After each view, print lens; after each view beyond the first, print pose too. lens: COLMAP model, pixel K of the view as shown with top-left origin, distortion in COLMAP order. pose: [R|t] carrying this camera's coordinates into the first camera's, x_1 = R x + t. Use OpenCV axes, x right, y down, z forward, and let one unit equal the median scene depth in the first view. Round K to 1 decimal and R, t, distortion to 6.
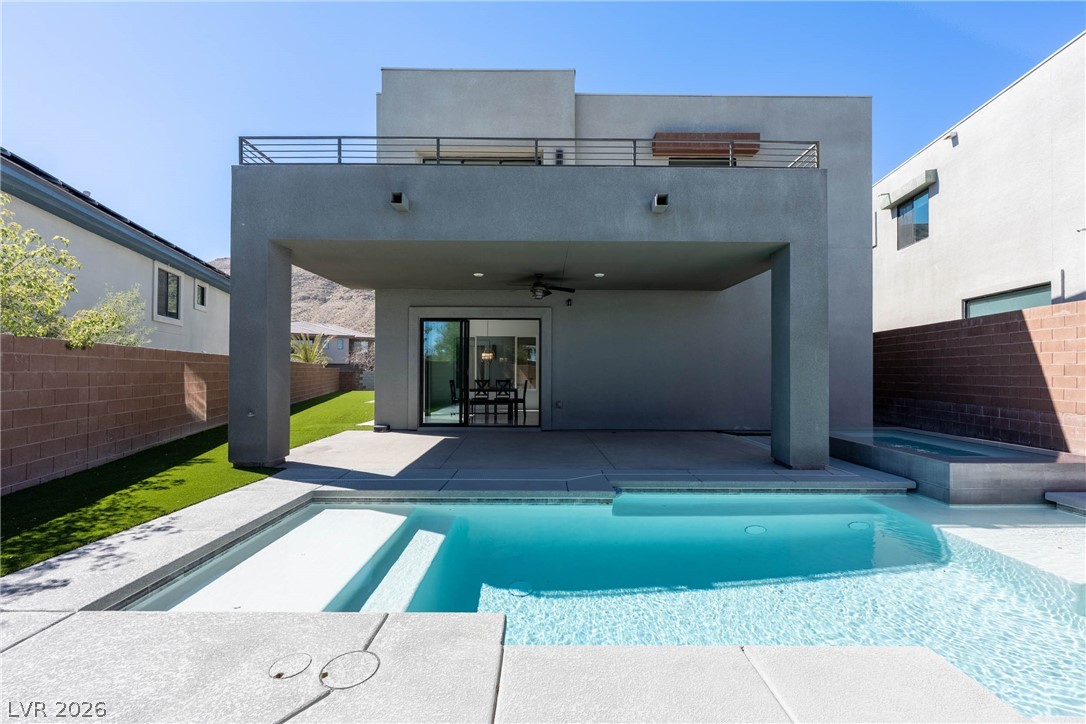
lens RADIAL K [[454.1, 0, 545.1], [0, 454.1, 363.9], [0, 0, 1]] dist [-0.003762, 0.000236]
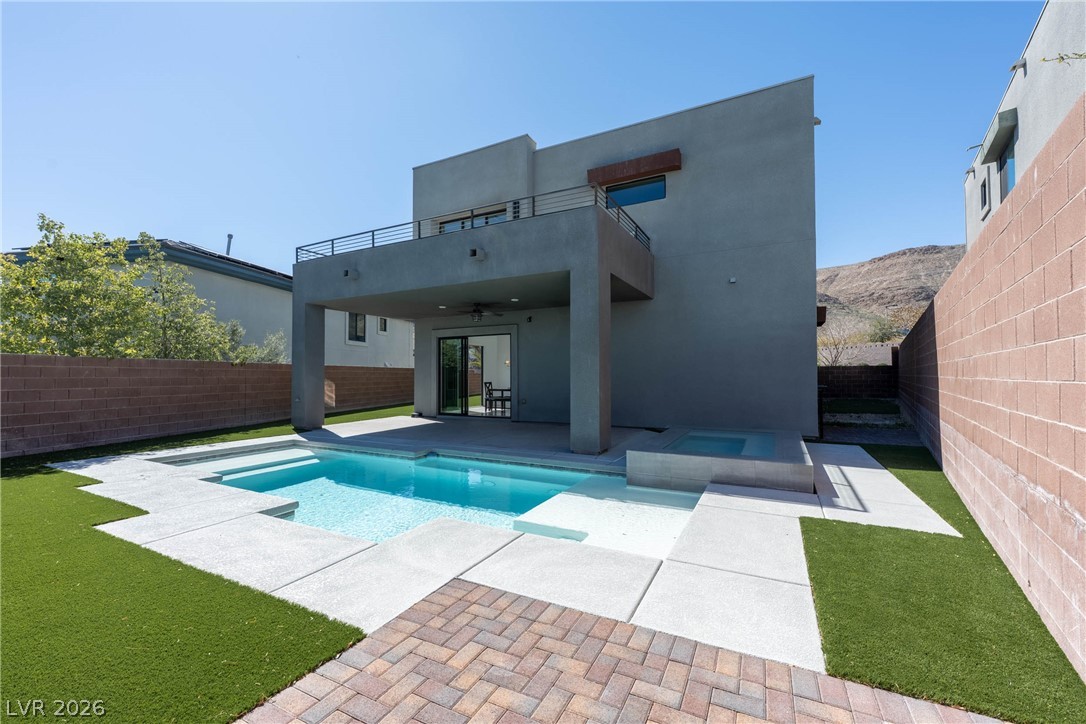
lens RADIAL K [[454.1, 0, 533.4], [0, 454.1, 361.4], [0, 0, 1]] dist [-0.003762, 0.000236]
pose [[0.873971, -0.021616, -0.485497, 0.789183], [0.014668, 0.999728, -0.018106, 0.002738], [0.485757, 0.008703, 0.874051, -0.100335]]
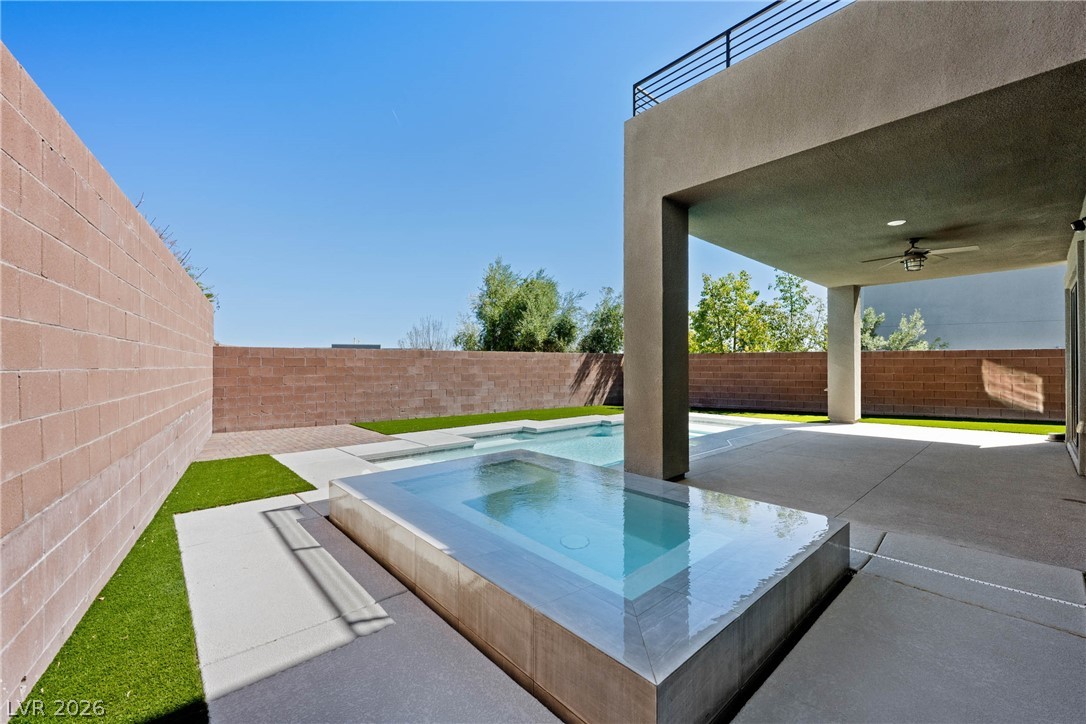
lens RADIAL K [[454.1, 0, 543.8], [0, 454.1, 369.2], [0, 0, 1]] dist [-0.003762, 0.000236]
pose [[-0.772928, -0.001427, -0.634492, 0.960641], [0.005597, 0.999943, -0.009066, 0.032207], [0.634469, -0.010559, -0.772876, 1.254021]]
